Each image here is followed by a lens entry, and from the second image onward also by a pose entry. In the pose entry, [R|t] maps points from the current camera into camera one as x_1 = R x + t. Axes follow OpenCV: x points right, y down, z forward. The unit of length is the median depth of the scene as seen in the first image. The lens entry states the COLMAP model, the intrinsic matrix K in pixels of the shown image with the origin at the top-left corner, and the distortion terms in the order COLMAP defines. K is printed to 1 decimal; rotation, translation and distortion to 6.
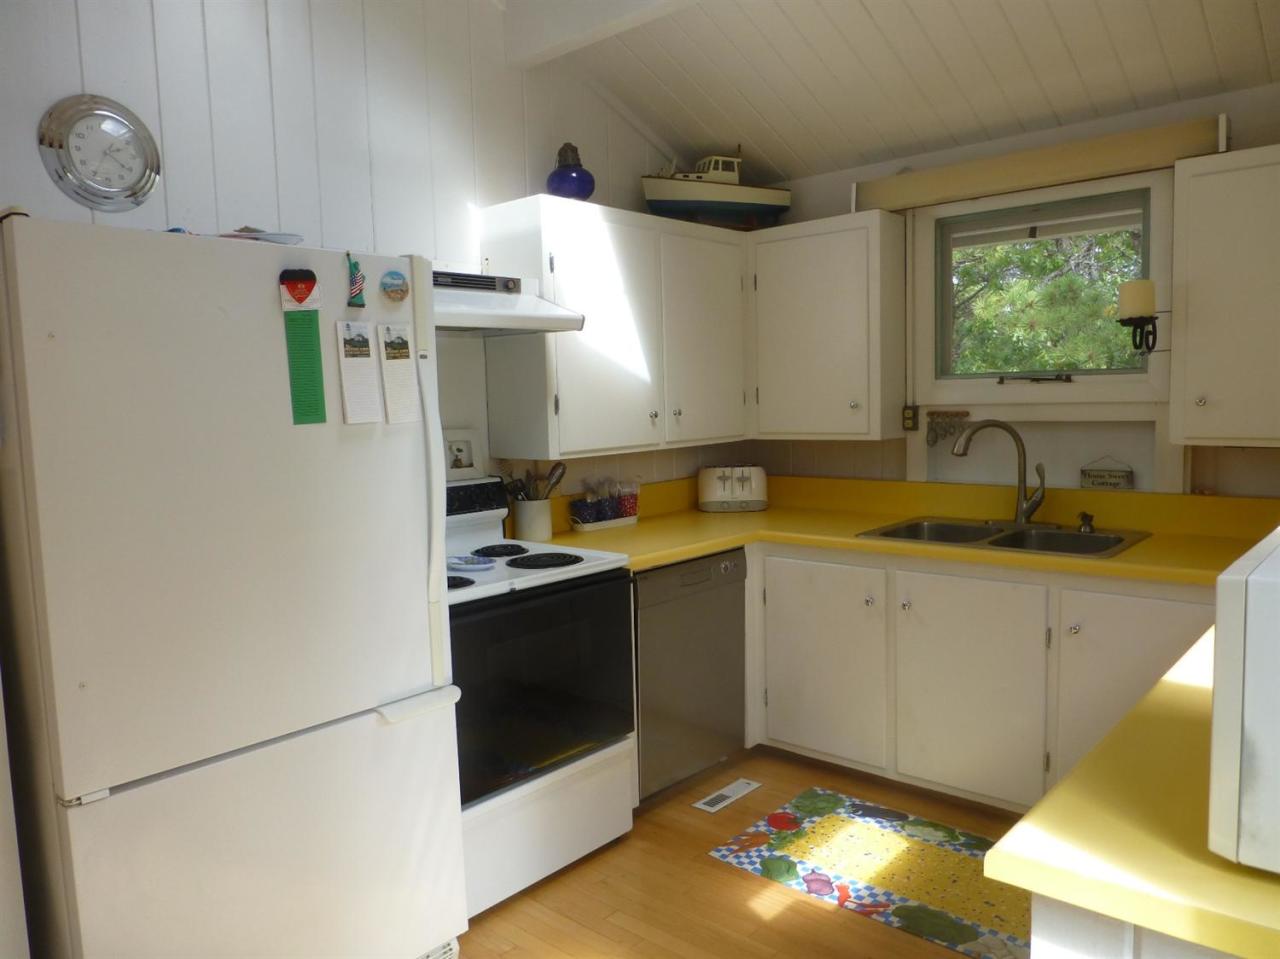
lens RADIAL K [[928.1, 0, 640.0], [0, 928.1, 479.5], [0, 0, 1]] dist [-0.011156, -0.004334]
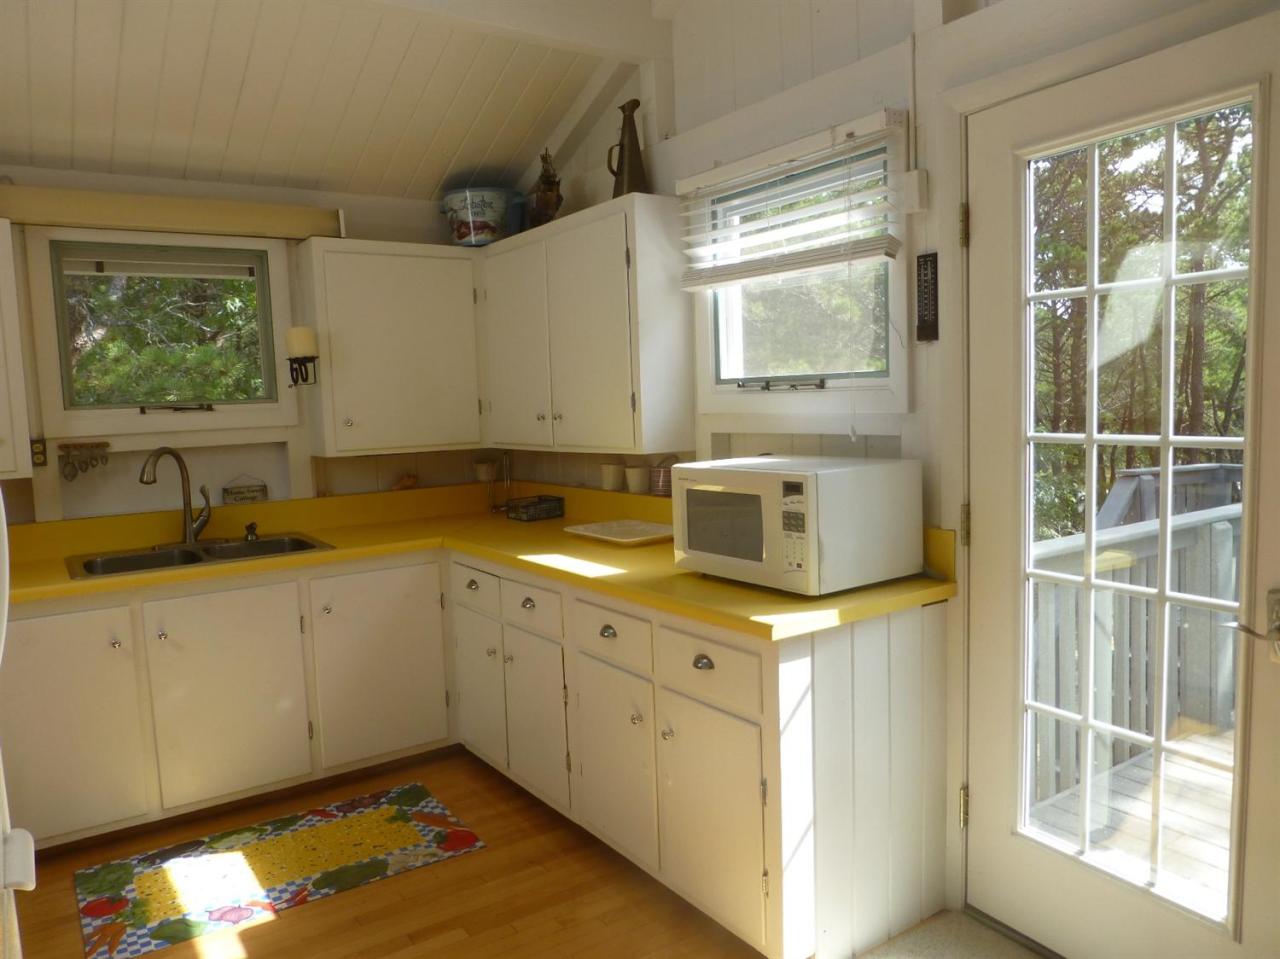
lens RADIAL K [[910.8, 0, 640.0], [0, 910.8, 479.5], [0, 0, 1]] dist [0.002912, 0.002056]
pose [[0.282272, -0.074287, 0.956454, -0.471241], [0.119909, 0.991911, 0.041653, -0.007606], [-0.951811, 0.102930, 0.288896, 0.211601]]
